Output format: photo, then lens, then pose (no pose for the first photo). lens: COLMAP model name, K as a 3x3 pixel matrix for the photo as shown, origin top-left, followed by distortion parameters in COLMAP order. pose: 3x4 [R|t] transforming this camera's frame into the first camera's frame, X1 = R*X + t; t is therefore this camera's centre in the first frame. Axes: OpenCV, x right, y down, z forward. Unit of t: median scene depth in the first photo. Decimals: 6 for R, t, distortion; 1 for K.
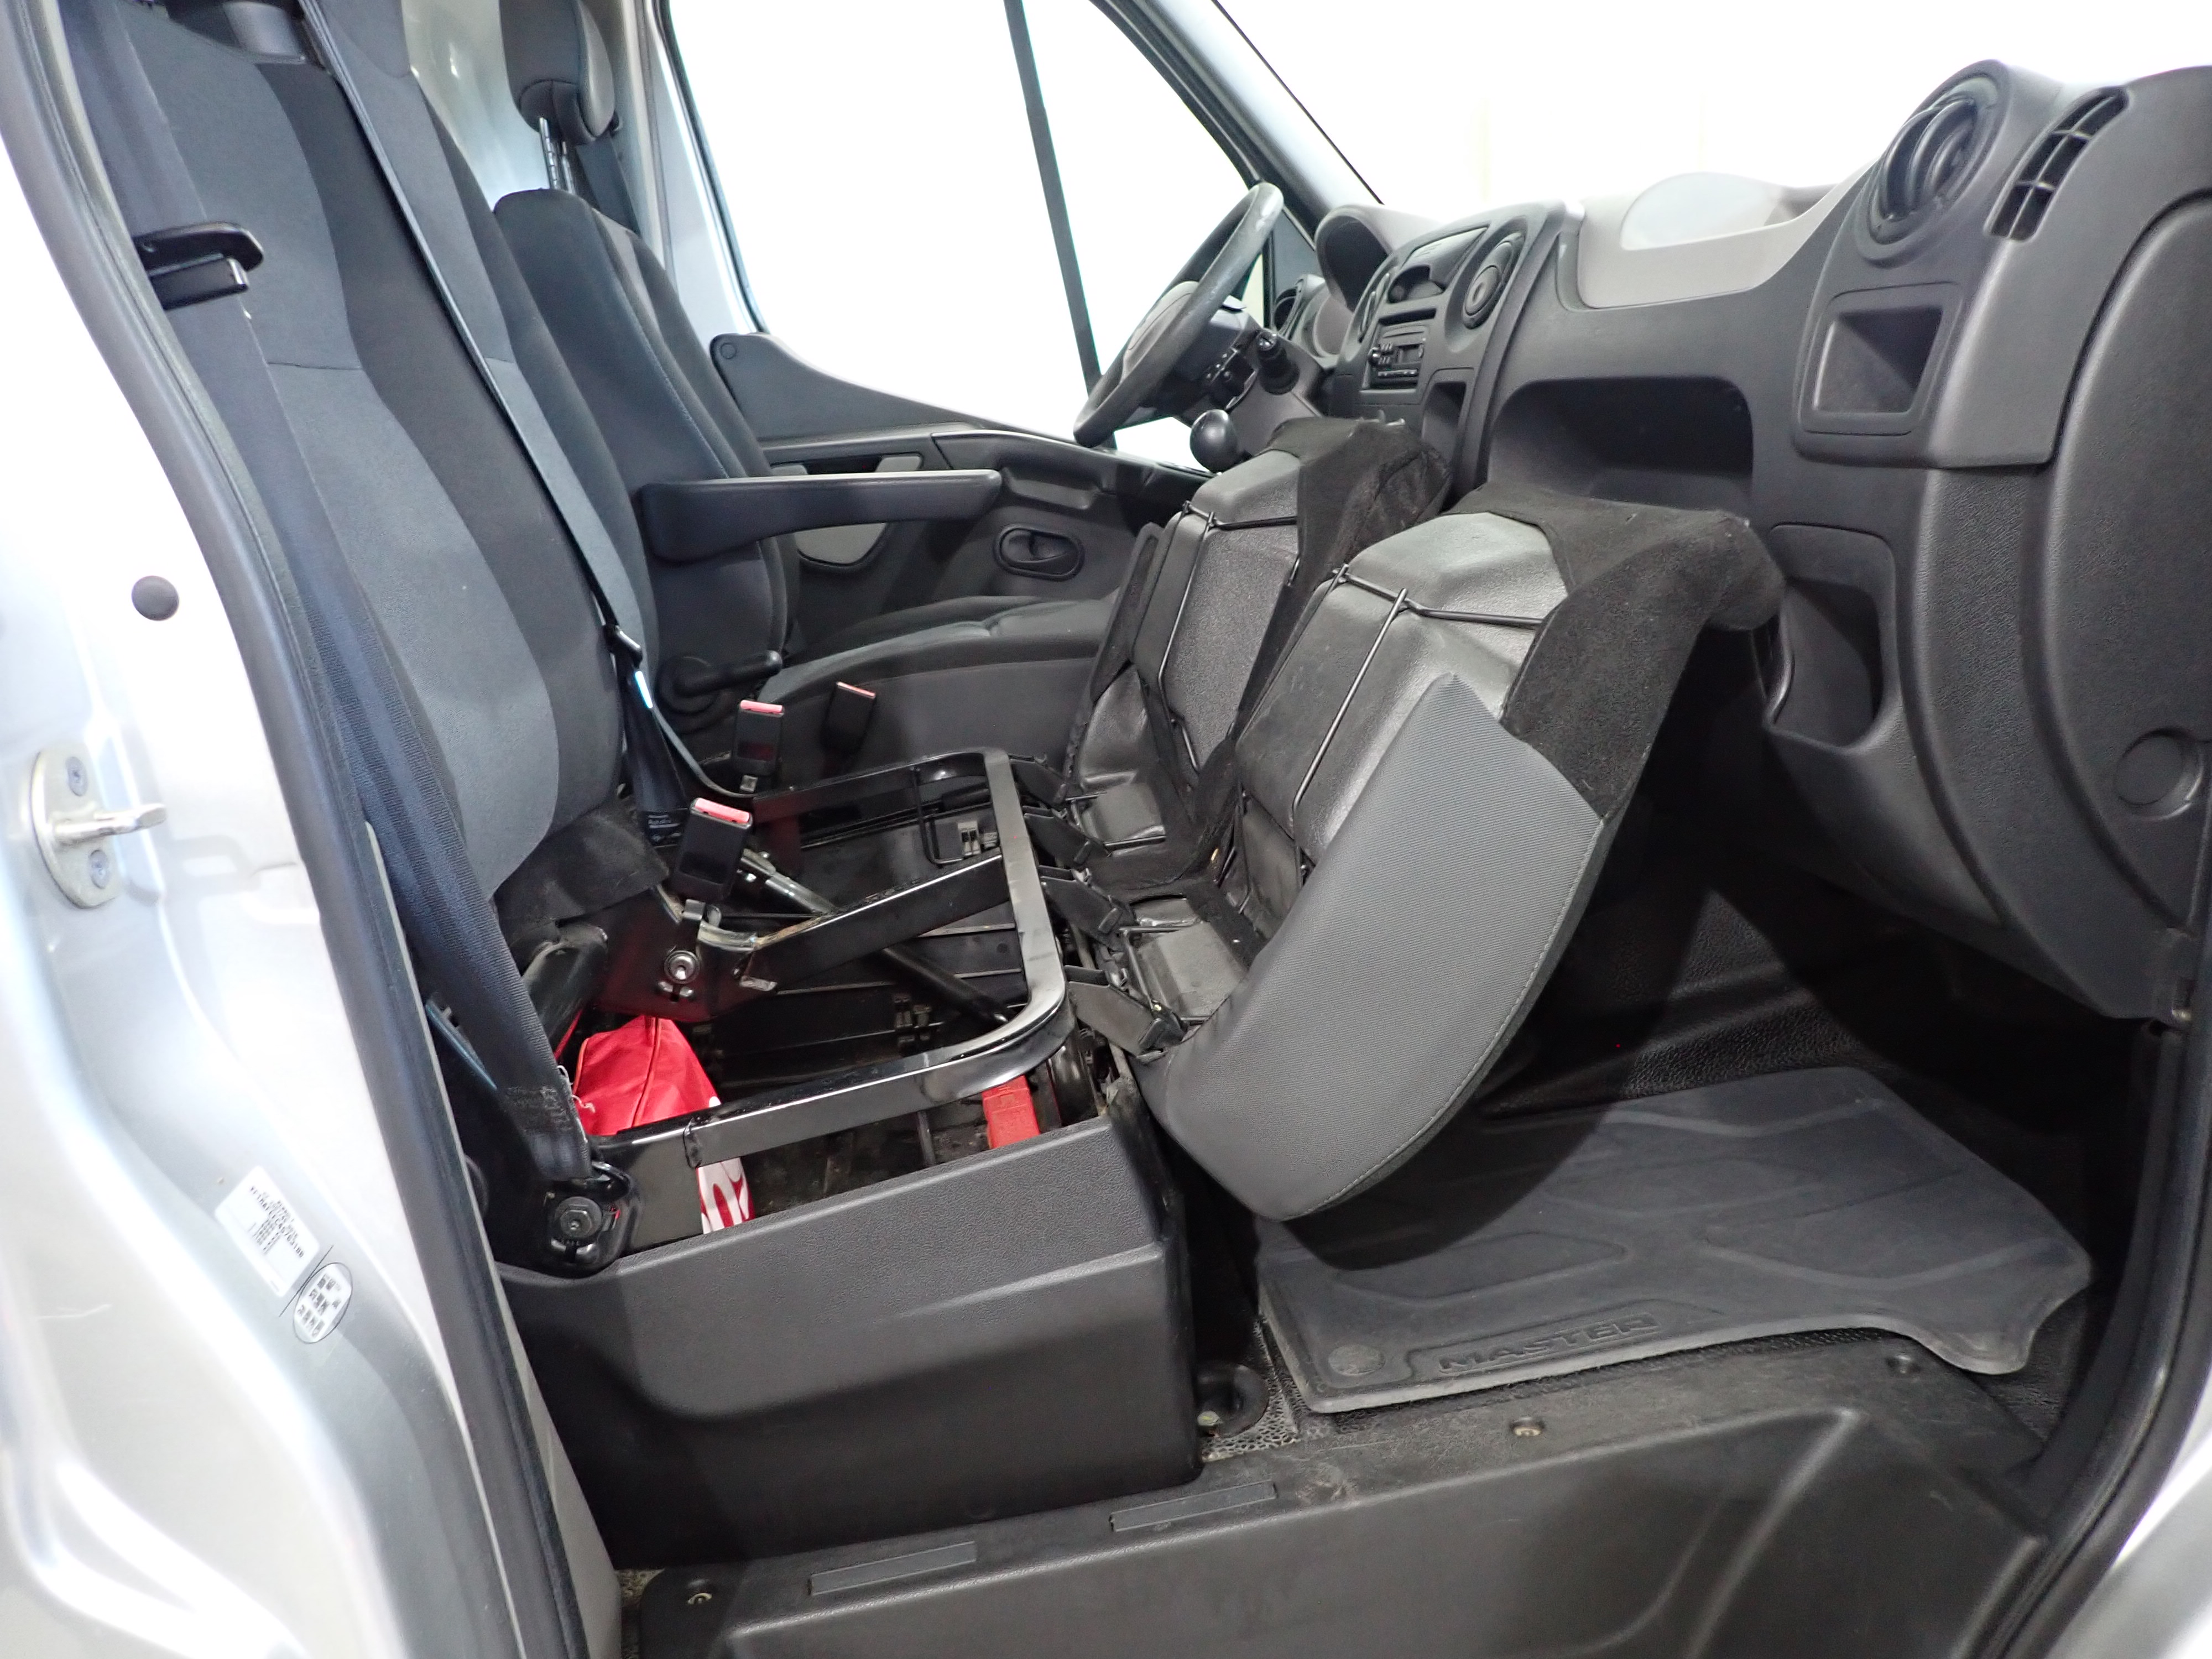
lens RADIAL K [[1635.1, 0, 1106.0], [0, 1635.1, 829.5], [0, 0, 1]] dist [0.017272, 0.001137]
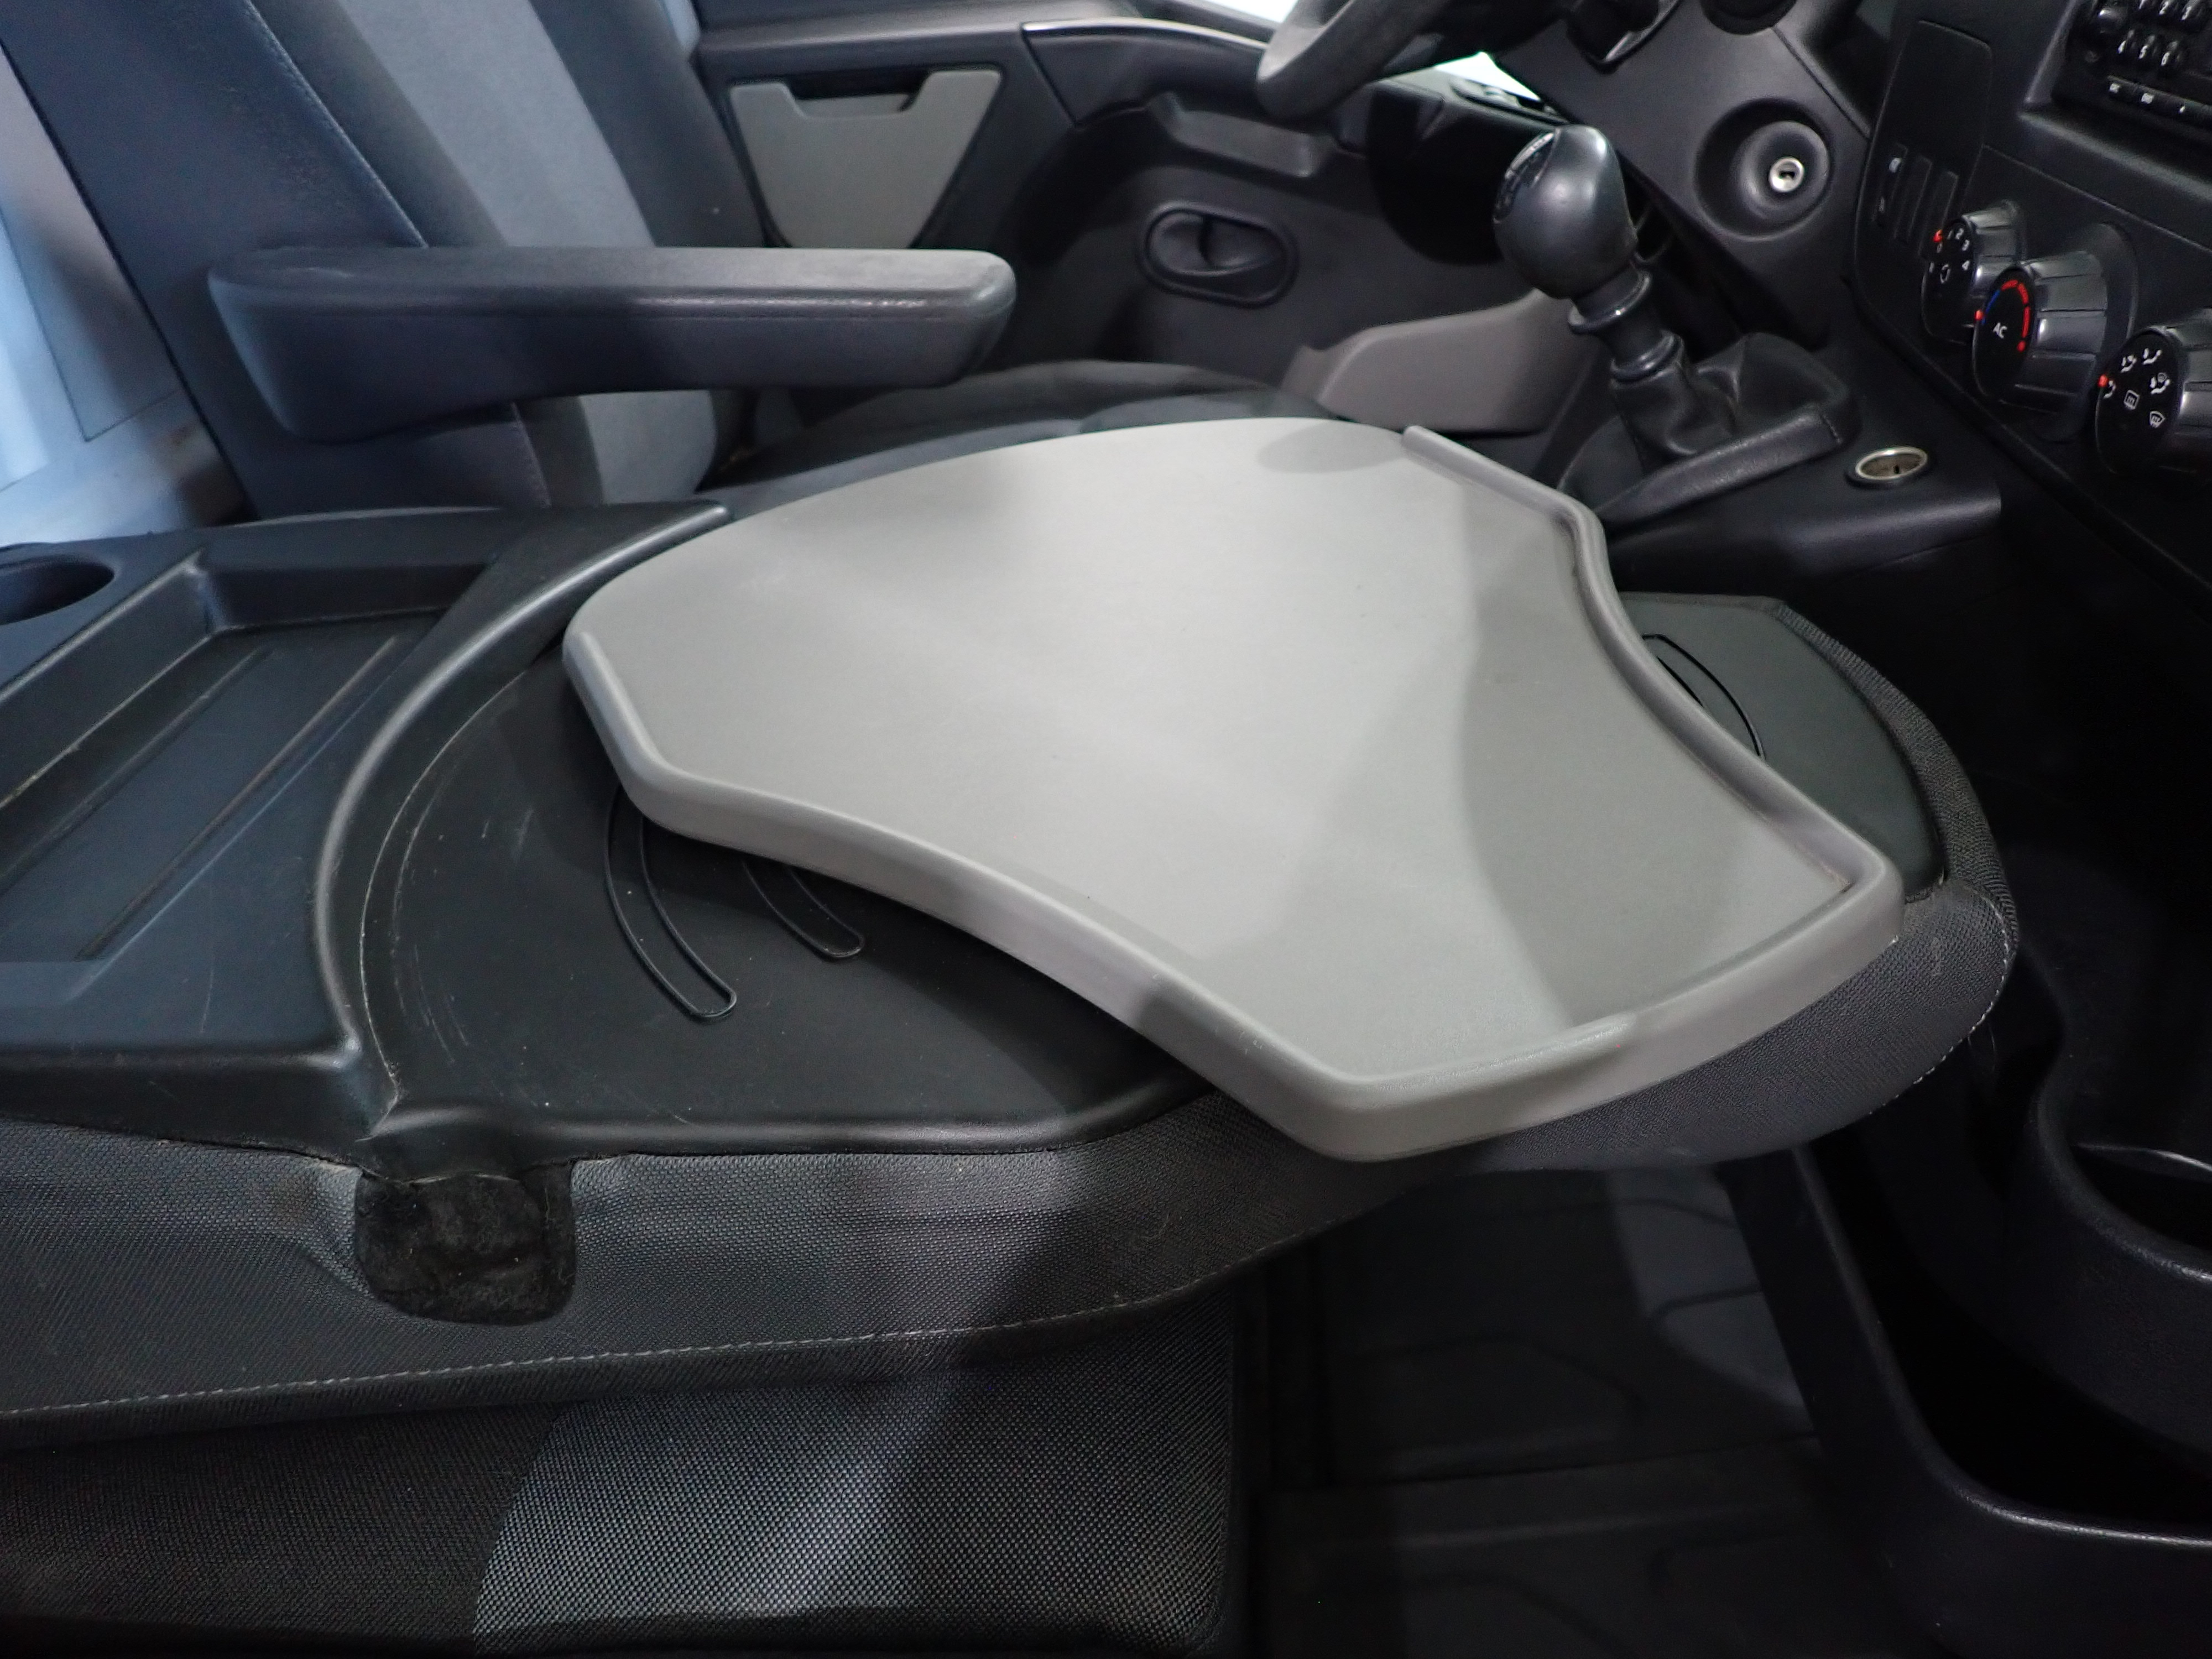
lens RADIAL K [[1622.1, 0, 1112.9], [0, 1622.1, 828.1], [0, 0, 1]] dist [0.010702, -0.014917]
pose [[0.984502, 0.104798, -0.140615, 0.027458], [-0.057459, 0.950309, 0.305958, -0.186951], [0.165692, -0.293137, 0.941603, 0.516416]]
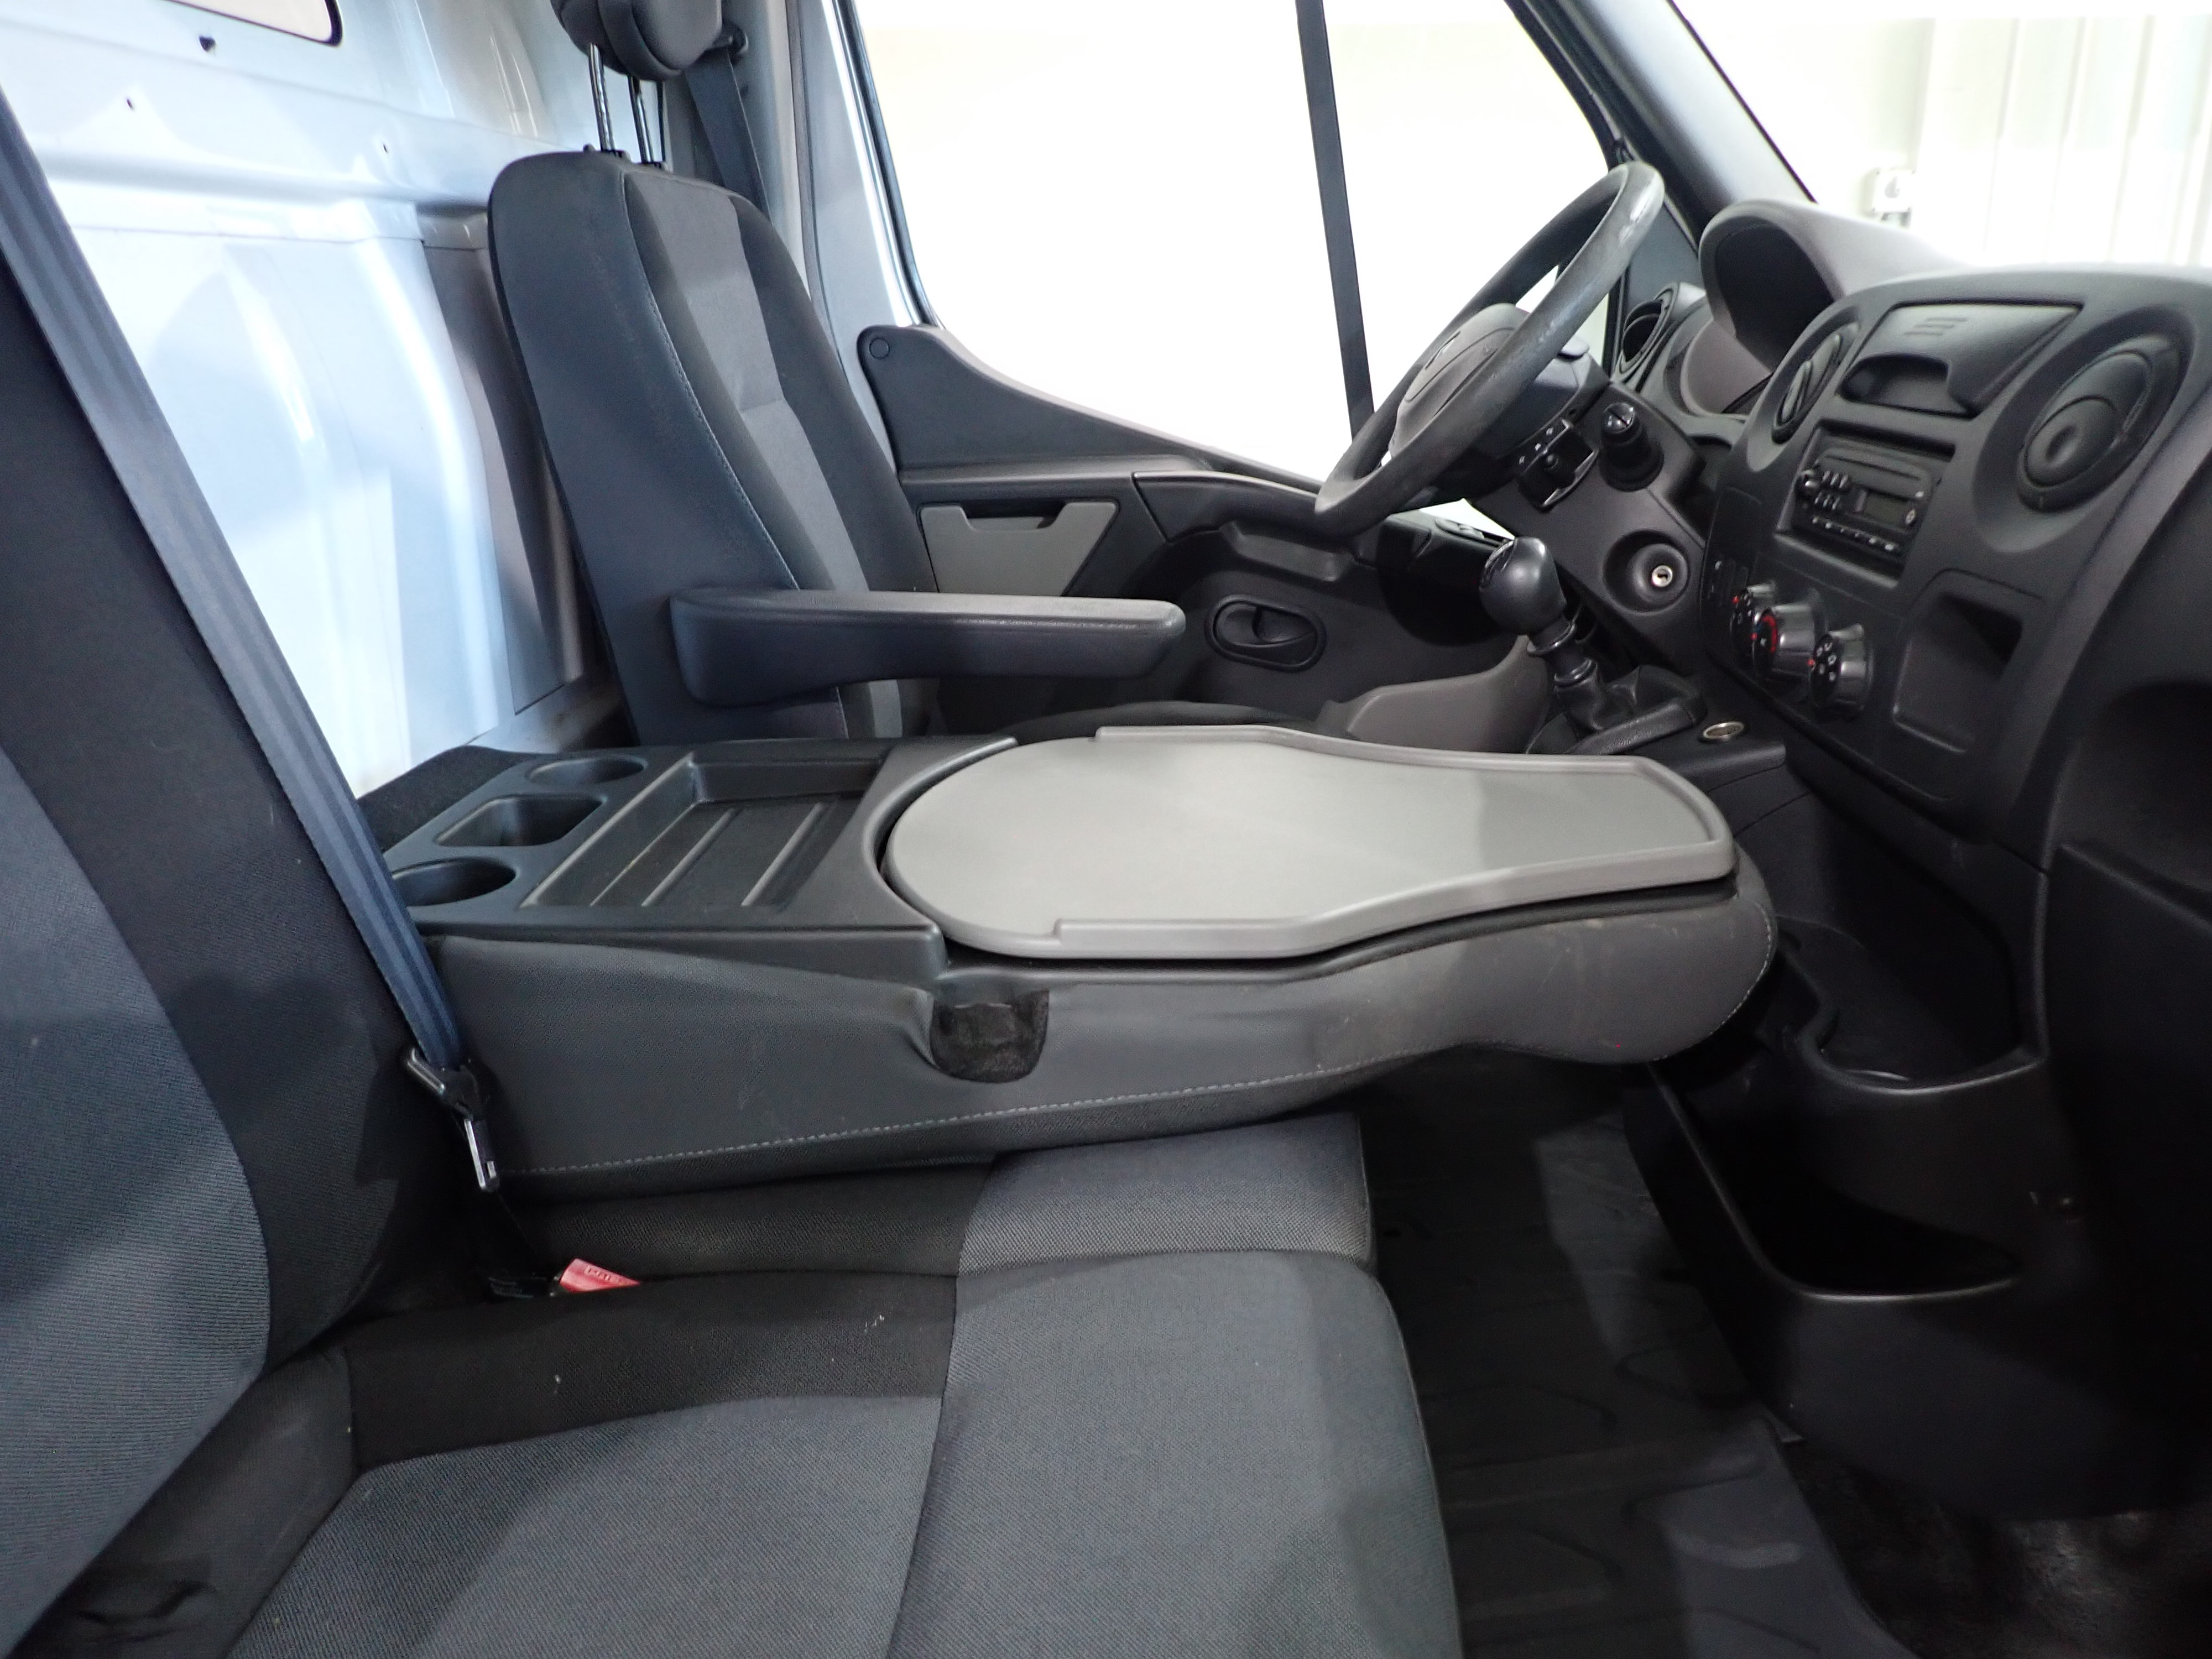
lens RADIAL K [[1635.1, 0, 1106.0], [0, 1635.1, 829.5], [0, 0, 1]] dist [0.017272, 0.001137]
pose [[0.984257, 0.094896, -0.149106, 0.009504], [-0.086265, 0.994257, 0.063339, -0.149829], [0.154260, -0.049479, 0.986791, 0.298120]]
